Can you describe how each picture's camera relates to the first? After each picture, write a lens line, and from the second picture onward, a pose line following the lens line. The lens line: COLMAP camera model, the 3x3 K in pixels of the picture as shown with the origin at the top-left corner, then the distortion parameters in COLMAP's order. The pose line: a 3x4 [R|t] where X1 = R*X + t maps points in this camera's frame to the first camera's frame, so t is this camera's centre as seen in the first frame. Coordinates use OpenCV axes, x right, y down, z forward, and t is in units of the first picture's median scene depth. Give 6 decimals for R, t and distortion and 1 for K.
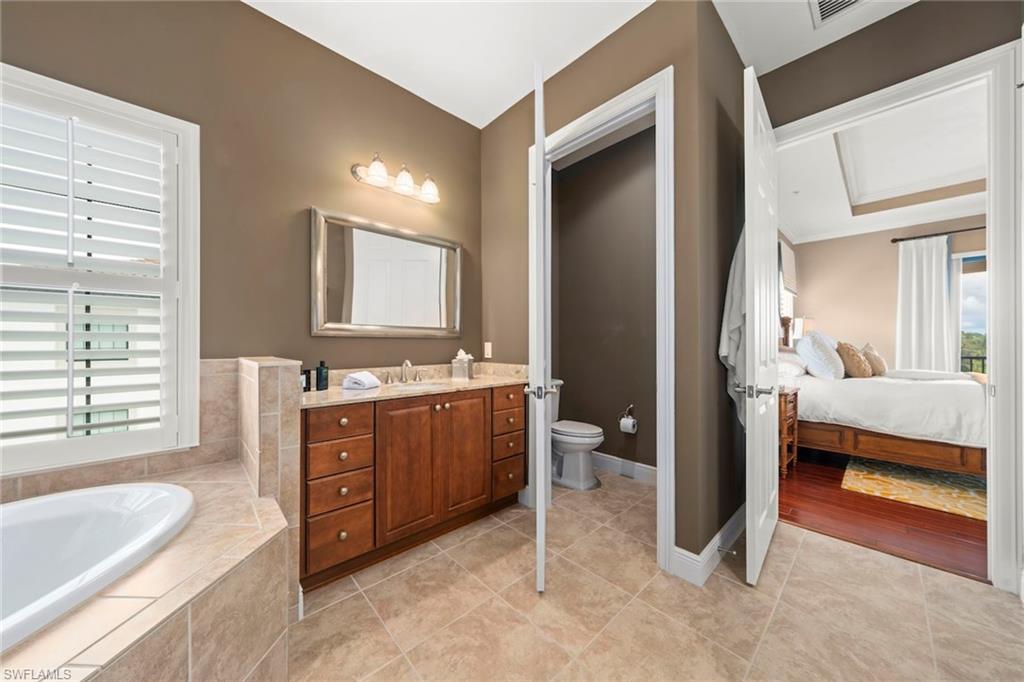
lens RADIAL K [[345.6, 0, 512.0], [0, 345.6, 341.0], [0, 0, 1]] dist [0.000192, -0.000024]
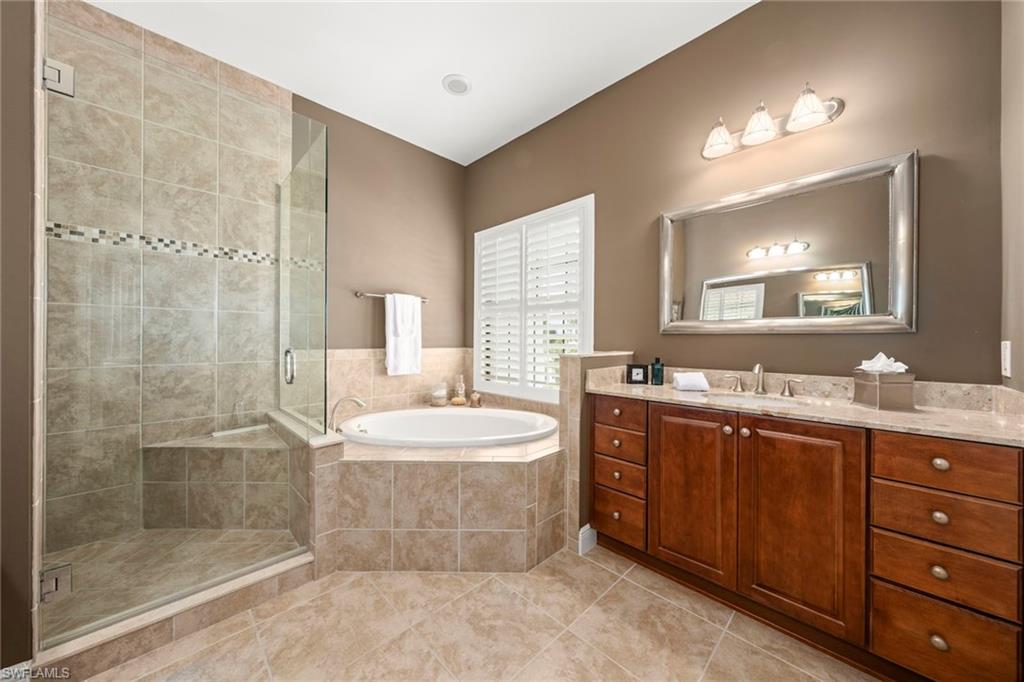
lens RADIAL K [[354.4, 0, 512.8], [0, 354.4, 337.4], [0, 0, 1]] dist [-0.000558, -0.000055]
pose [[0.034757, -0.005465, -0.999381, 0.567264], [0.000305, 0.999985, -0.005458, 0.001786], [0.999396, -0.000115, 0.034758, 0.568024]]
